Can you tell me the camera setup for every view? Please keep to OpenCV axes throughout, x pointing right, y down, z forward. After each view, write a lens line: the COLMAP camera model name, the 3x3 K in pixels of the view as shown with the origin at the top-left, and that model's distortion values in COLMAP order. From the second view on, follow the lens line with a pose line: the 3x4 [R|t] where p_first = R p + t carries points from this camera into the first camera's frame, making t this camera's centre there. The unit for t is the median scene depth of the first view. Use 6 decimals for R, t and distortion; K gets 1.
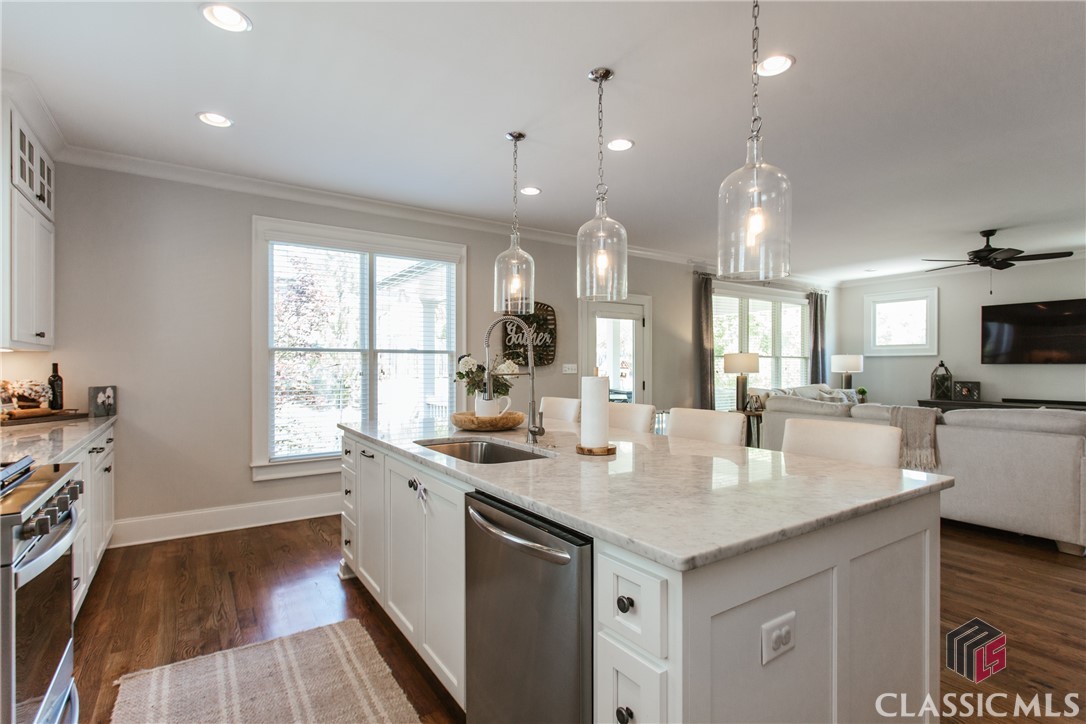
lens RADIAL K [[523.6, 0, 536.1], [0, 523.6, 359.3], [0, 0, 1]] dist [0.000467, 0.000073]
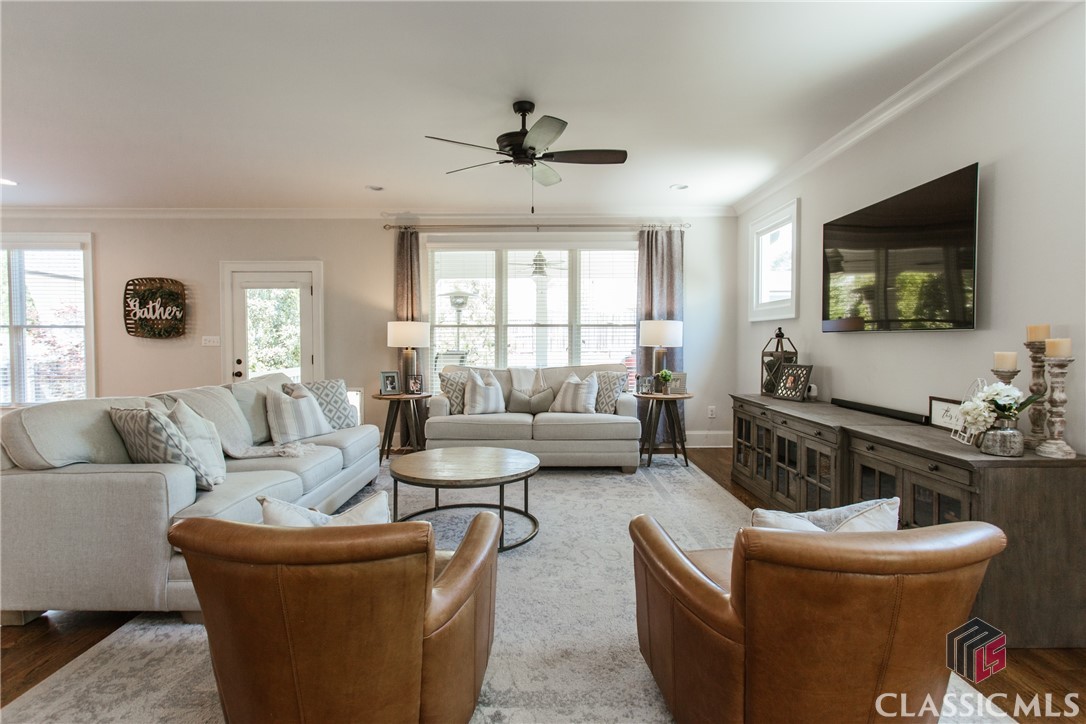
lens RADIAL K [[523.6, 0, 536.1], [0, 523.6, 359.3], [0, 0, 1]] dist [0.000467, 0.000073]
pose [[0.831871, 0.018442, -0.554662, 1.245085], [0.007782, 0.998962, 0.044887, 0.013499], [0.554914, -0.041657, 0.830864, 0.543434]]
